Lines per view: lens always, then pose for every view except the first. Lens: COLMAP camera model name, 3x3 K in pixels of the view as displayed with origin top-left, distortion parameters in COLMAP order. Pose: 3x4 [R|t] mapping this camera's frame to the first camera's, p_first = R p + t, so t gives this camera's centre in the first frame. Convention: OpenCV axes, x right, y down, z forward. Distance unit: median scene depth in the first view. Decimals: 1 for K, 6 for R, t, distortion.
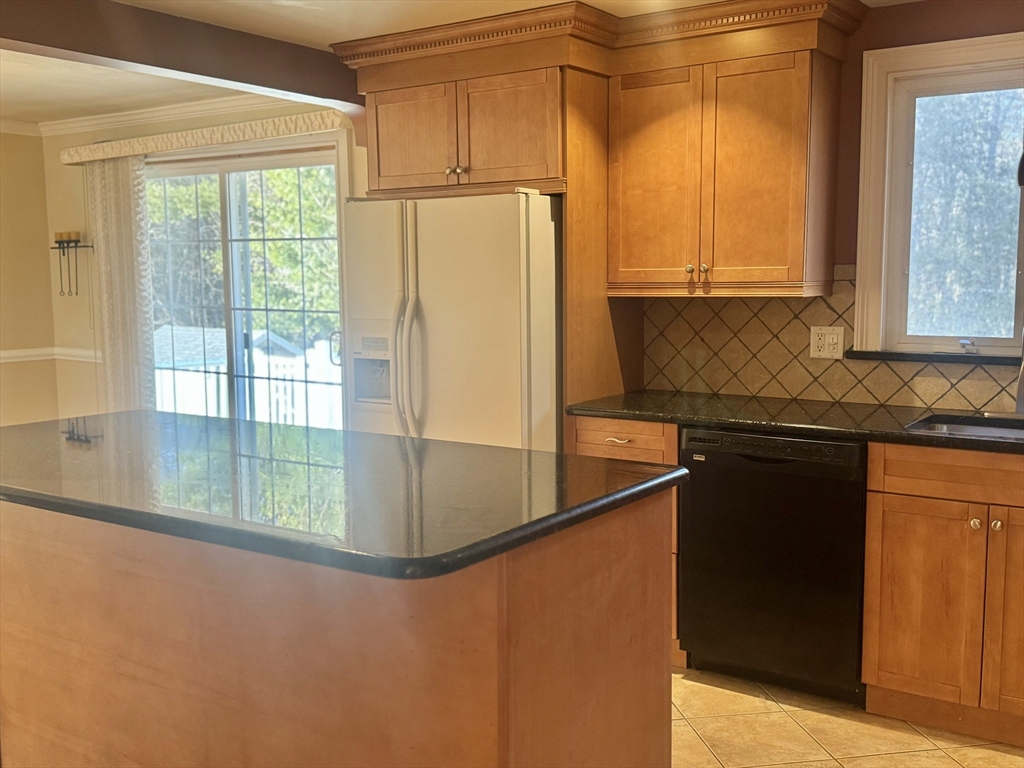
lens RADIAL K [[1024.7, 0, 512.0], [0, 1024.7, 384.0], [0, 0, 1]] dist [0.083927, -0.218756]
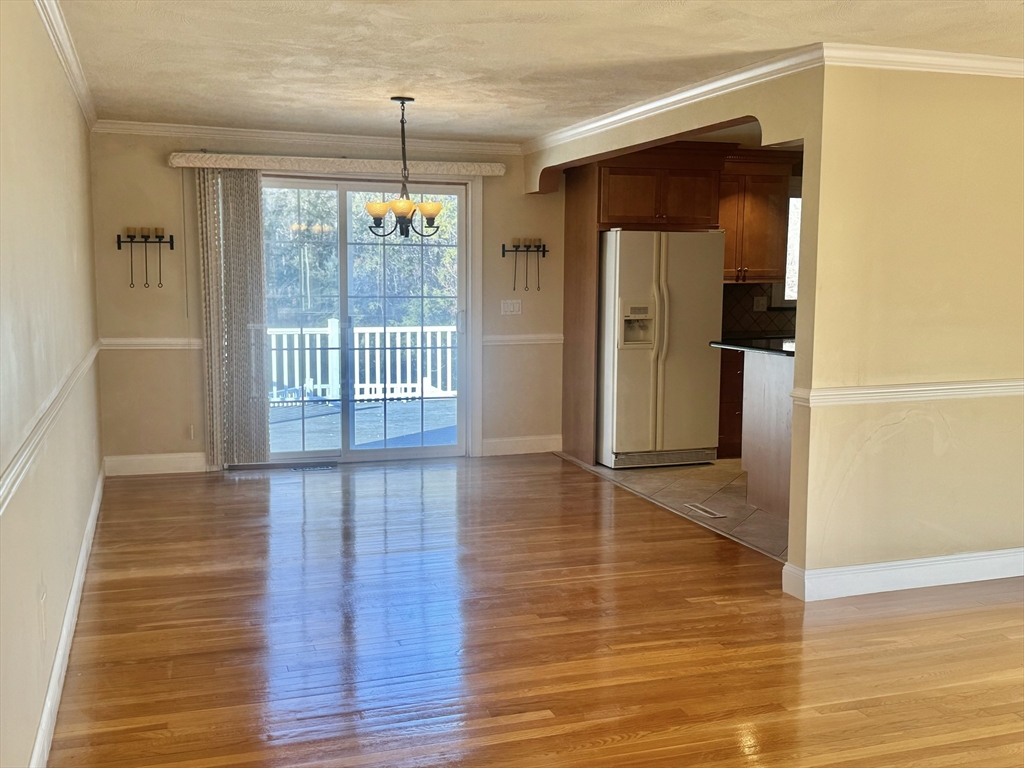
lens RADIAL K [[1024.7, 0, 512.0], [0, 1024.7, 384.0], [0, 0, 1]] dist [0.083927, -0.218756]
pose [[0.598259, -0.079759, 0.797323, -1.784017], [0.076994, 0.996152, 0.041877, -0.002977], [-0.797595, 0.036336, 0.602098, 0.102291]]
